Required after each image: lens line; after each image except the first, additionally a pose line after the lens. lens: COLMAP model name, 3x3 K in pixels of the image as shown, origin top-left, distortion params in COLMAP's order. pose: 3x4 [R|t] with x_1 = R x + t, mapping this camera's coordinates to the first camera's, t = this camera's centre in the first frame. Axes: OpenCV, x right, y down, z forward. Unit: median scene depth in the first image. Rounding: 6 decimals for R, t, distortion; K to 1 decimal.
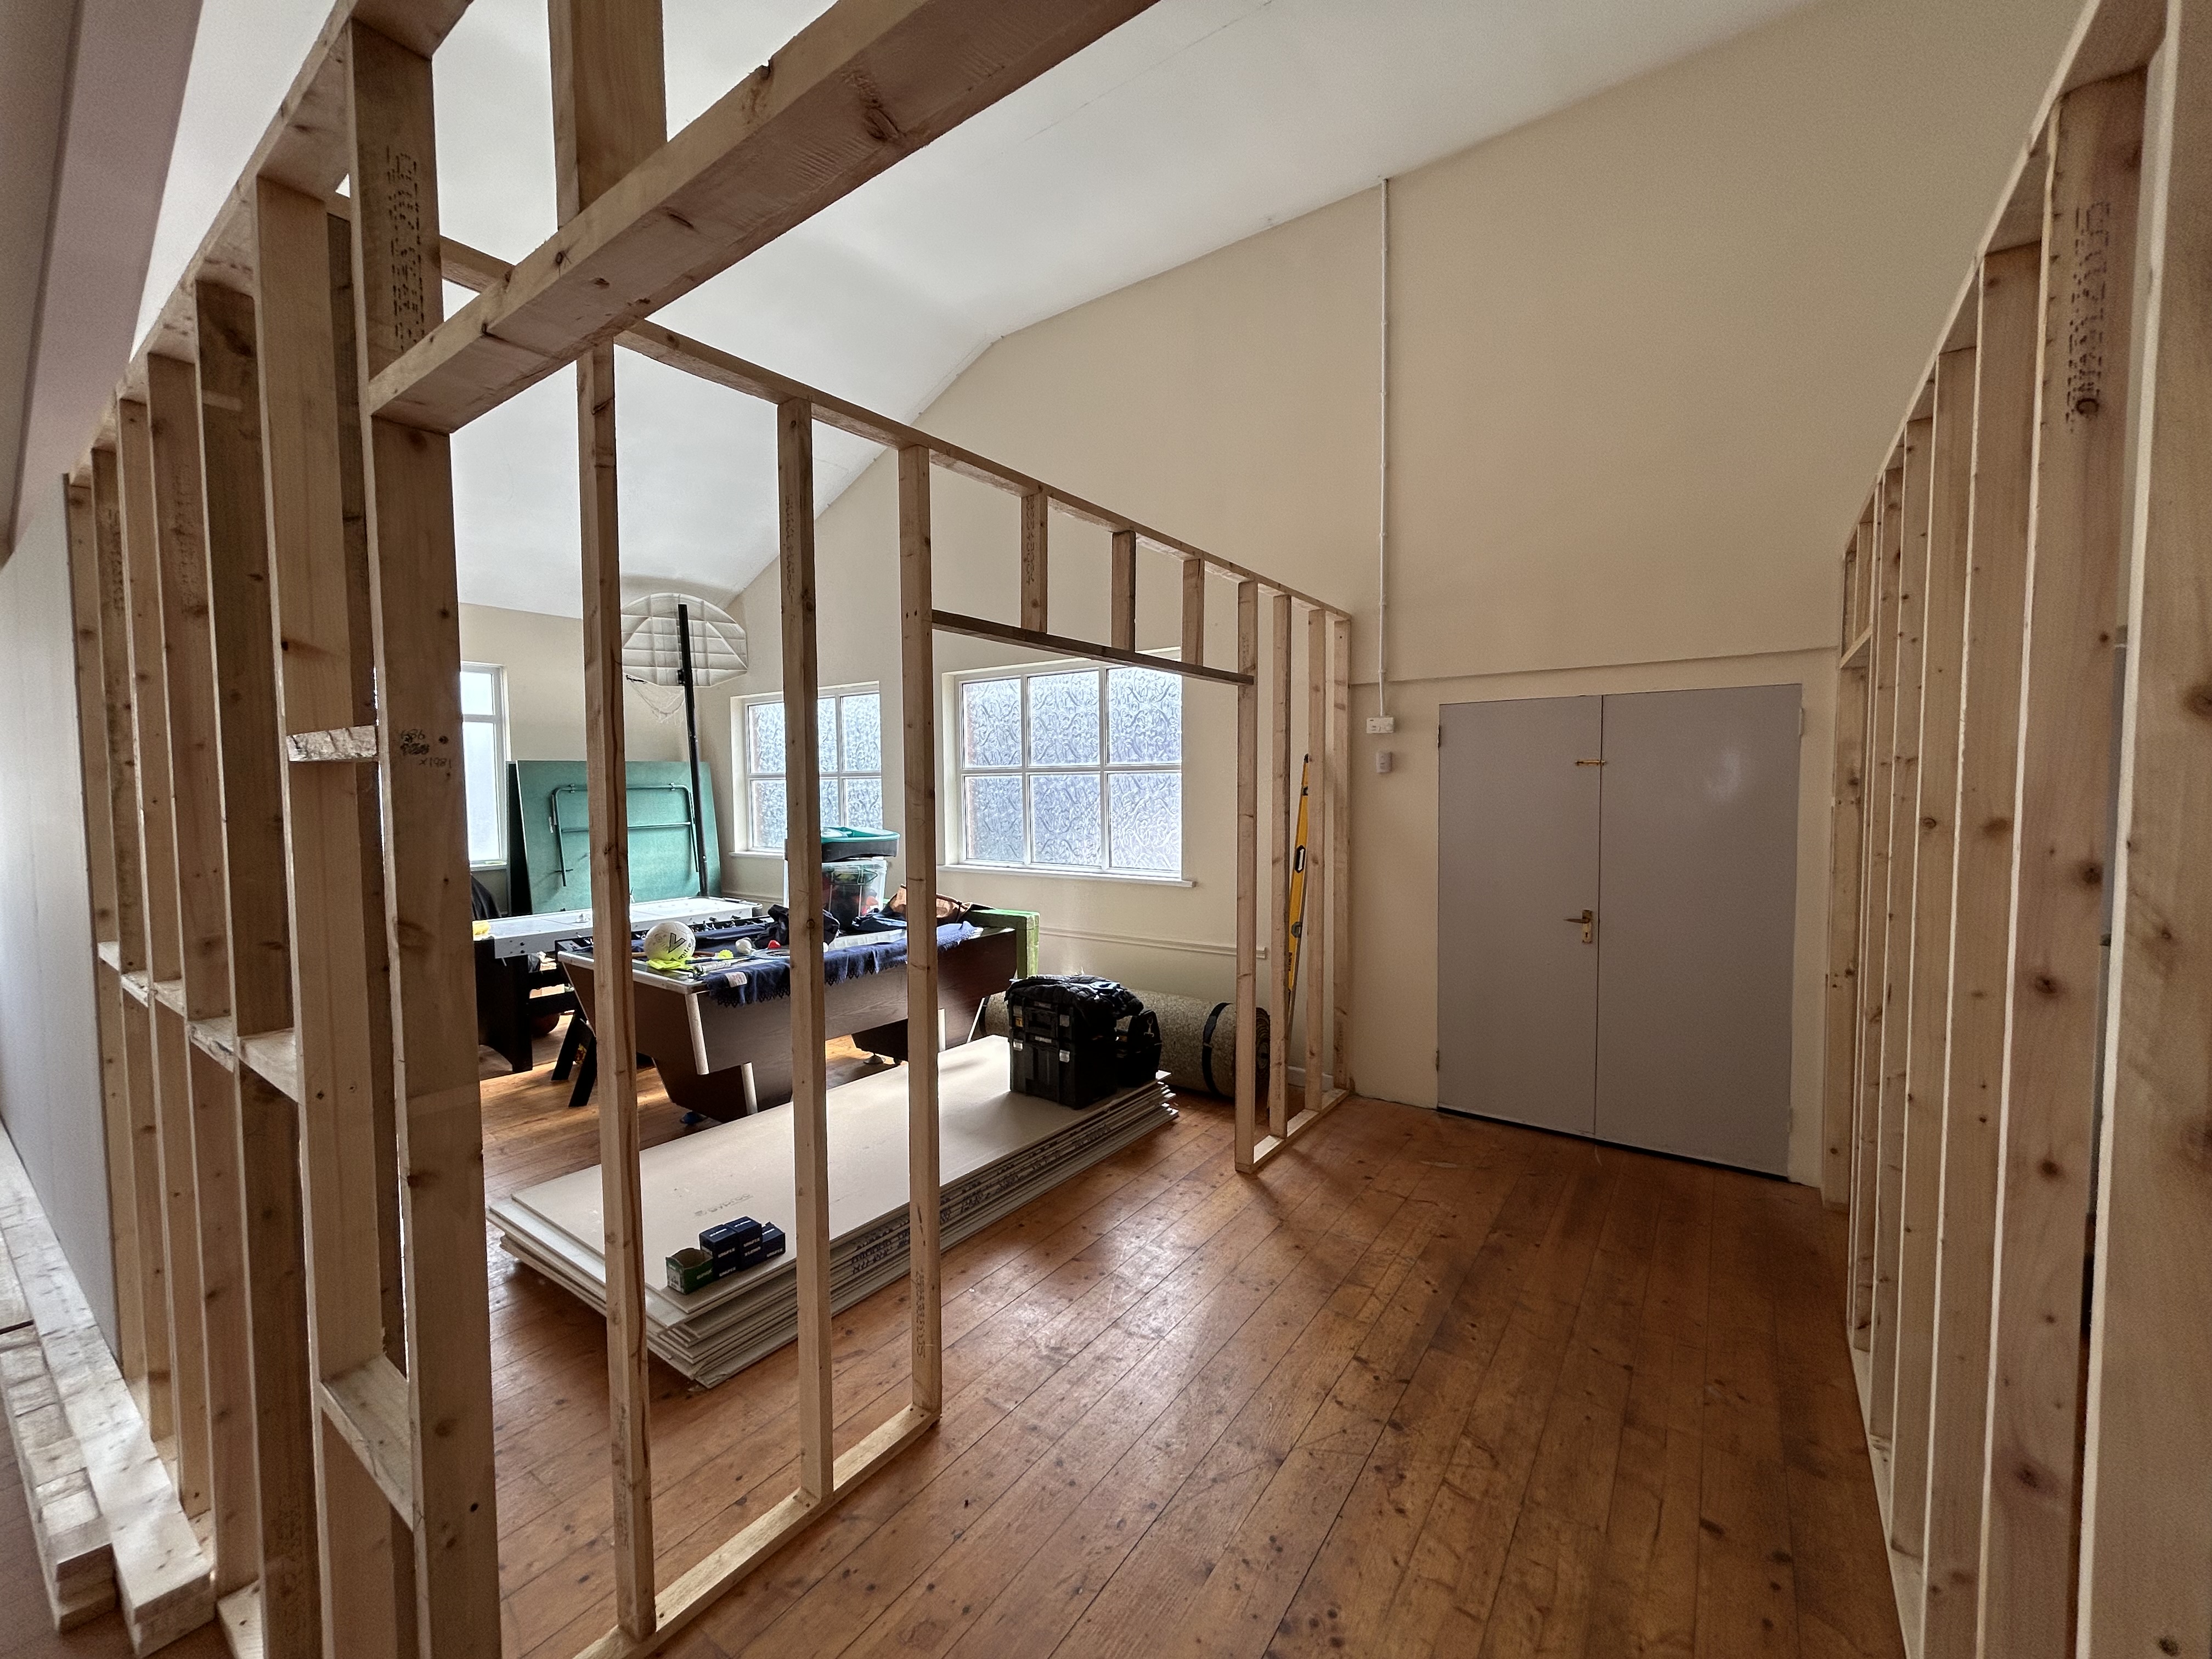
lens RADIAL K [[888.7, 0, 1100.4], [0, 888.7, 827.3], [0, 0, 1]] dist [0.000278, -0.000075]
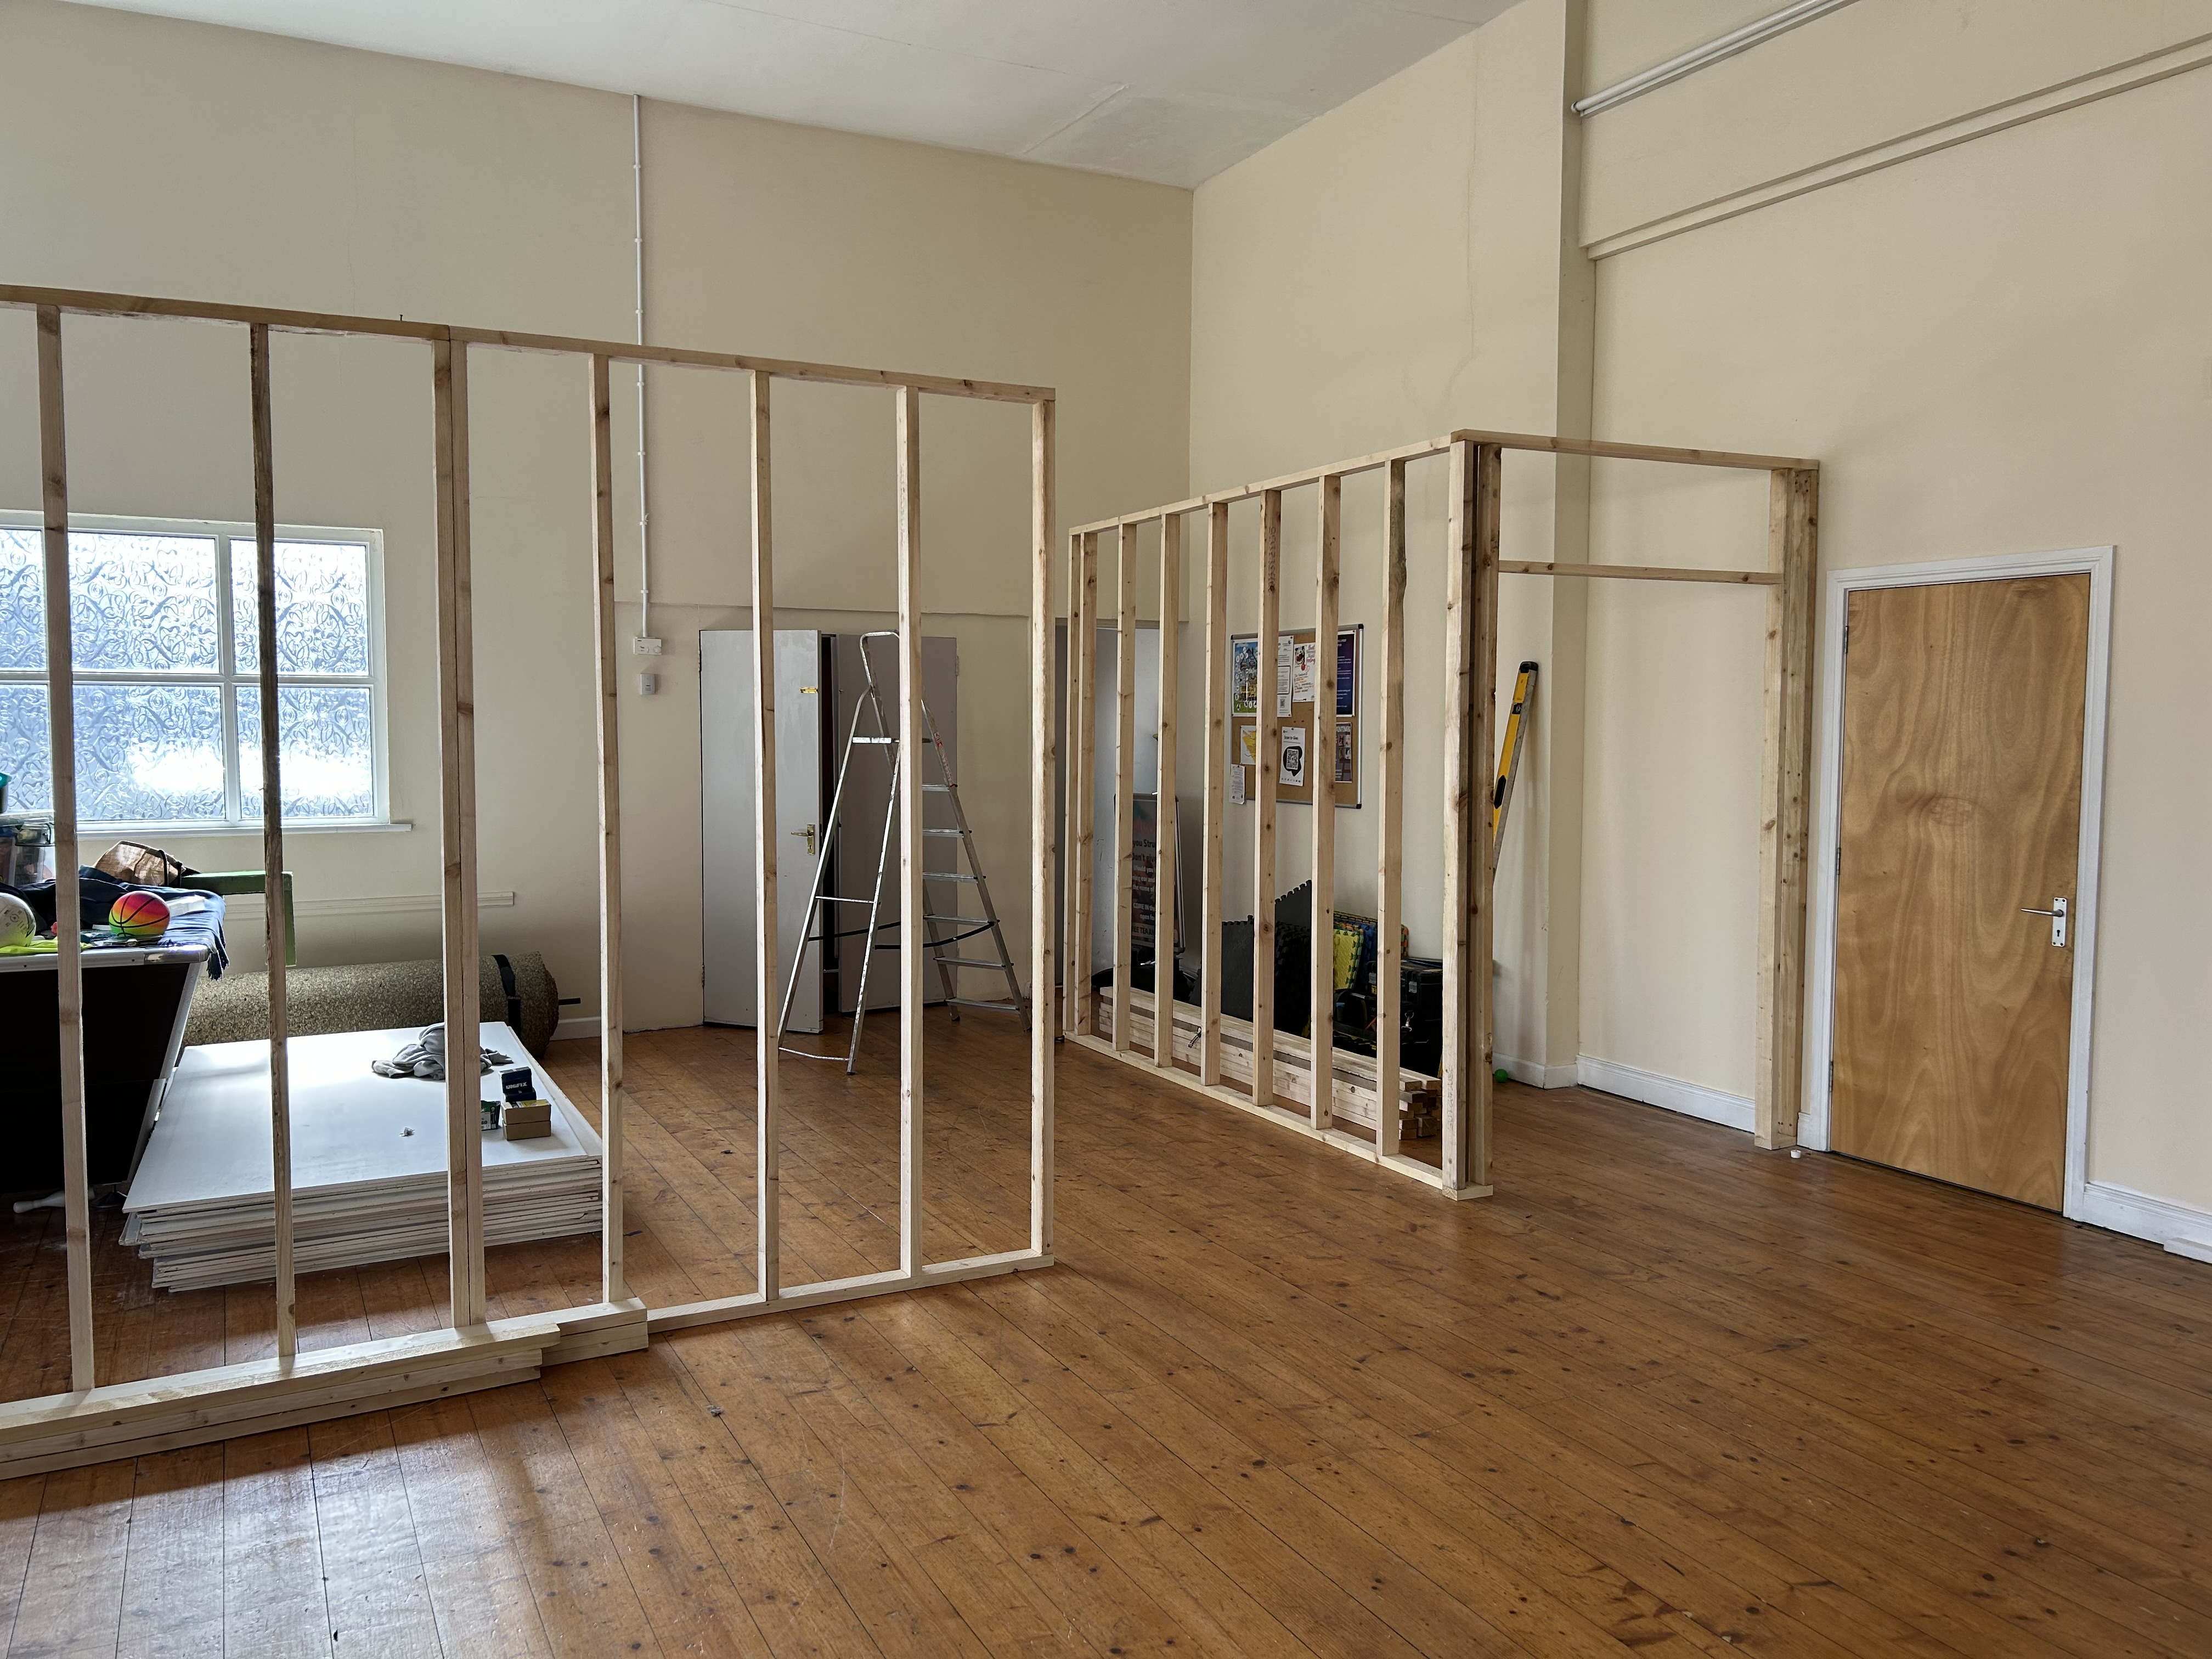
lens RADIAL K [[1653.9, 0, 1088.9], [0, 1653.9, 824.9], [0, 0, 1]] dist [0.059092, -0.060424]
pose [[0.458697, -0.047243, 0.887336, -1.260995], [0.037292, 0.998729, 0.033896, 0.043937], [-0.887810, 0.017542, 0.459876, -0.320663]]
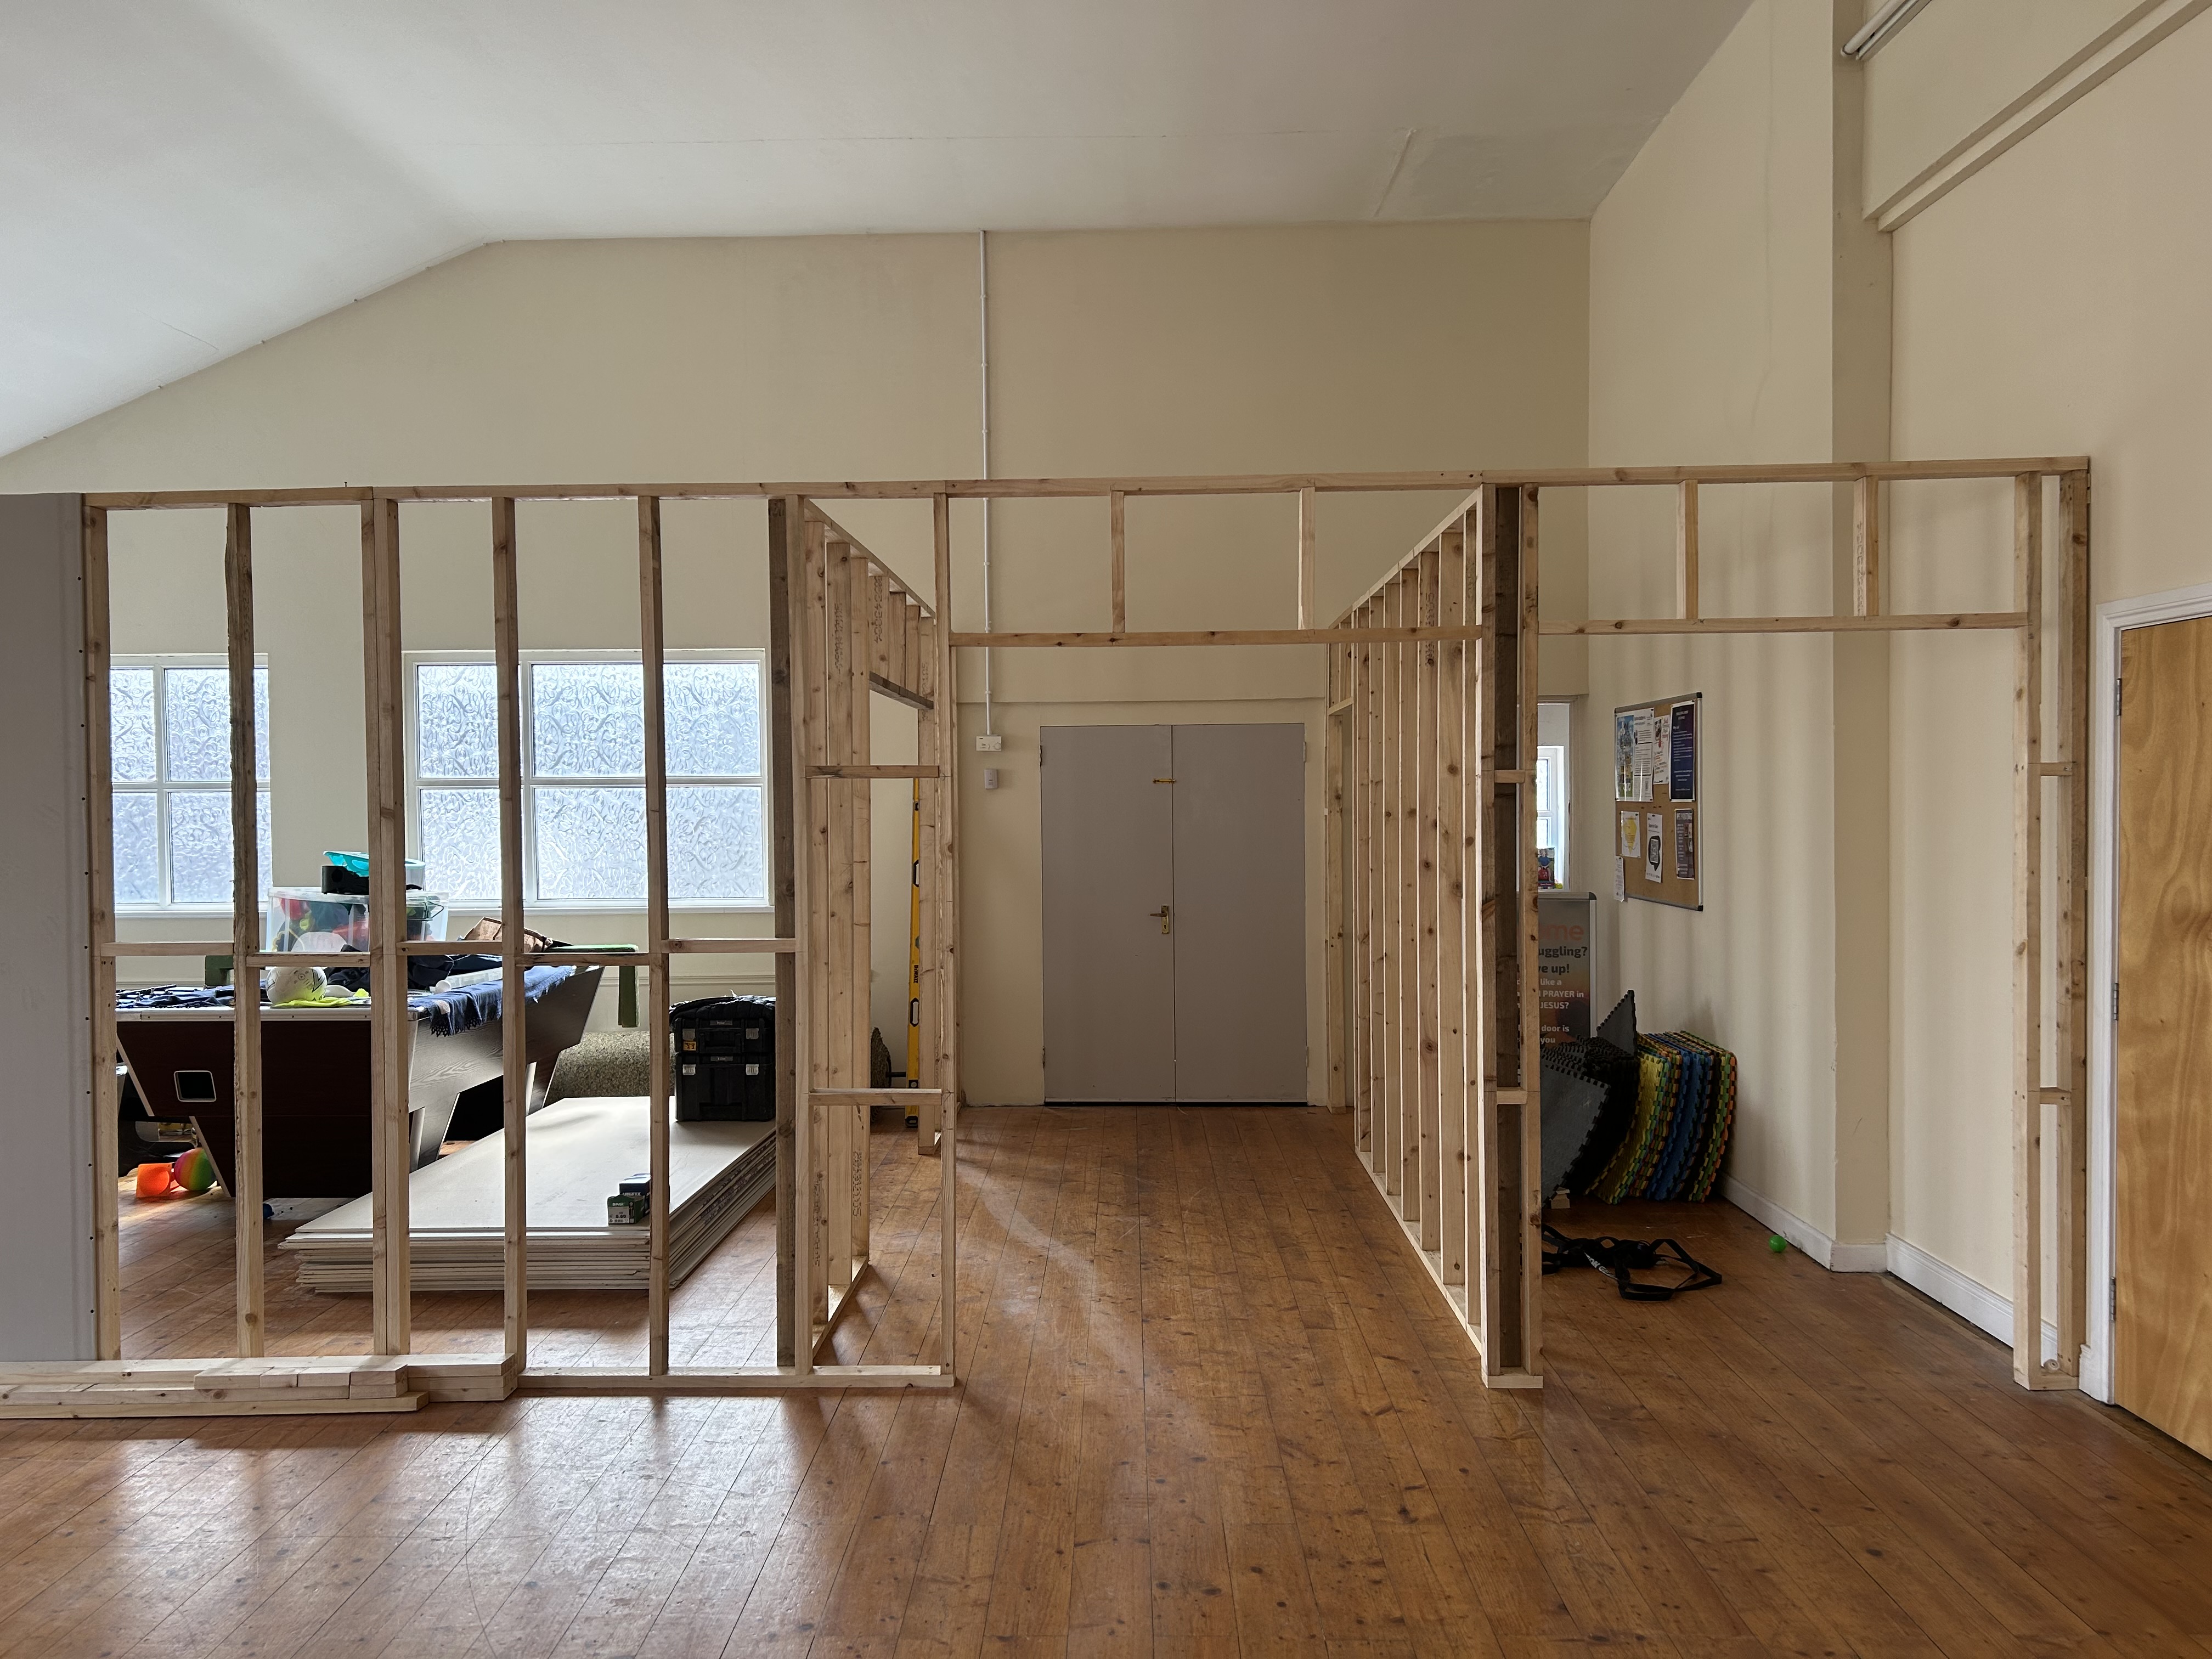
lens RADIAL K [[1653.9, 0, 1090.9], [0, 1653.9, 843.3], [0, 0, 1]] dist [0.059092, -0.060424]
pose [[0.827375, -0.012520, 0.561510, -0.774406], [0.028949, 0.999373, -0.020371, 0.052743], [-0.560903, 0.033110, 0.827219, -0.770363]]
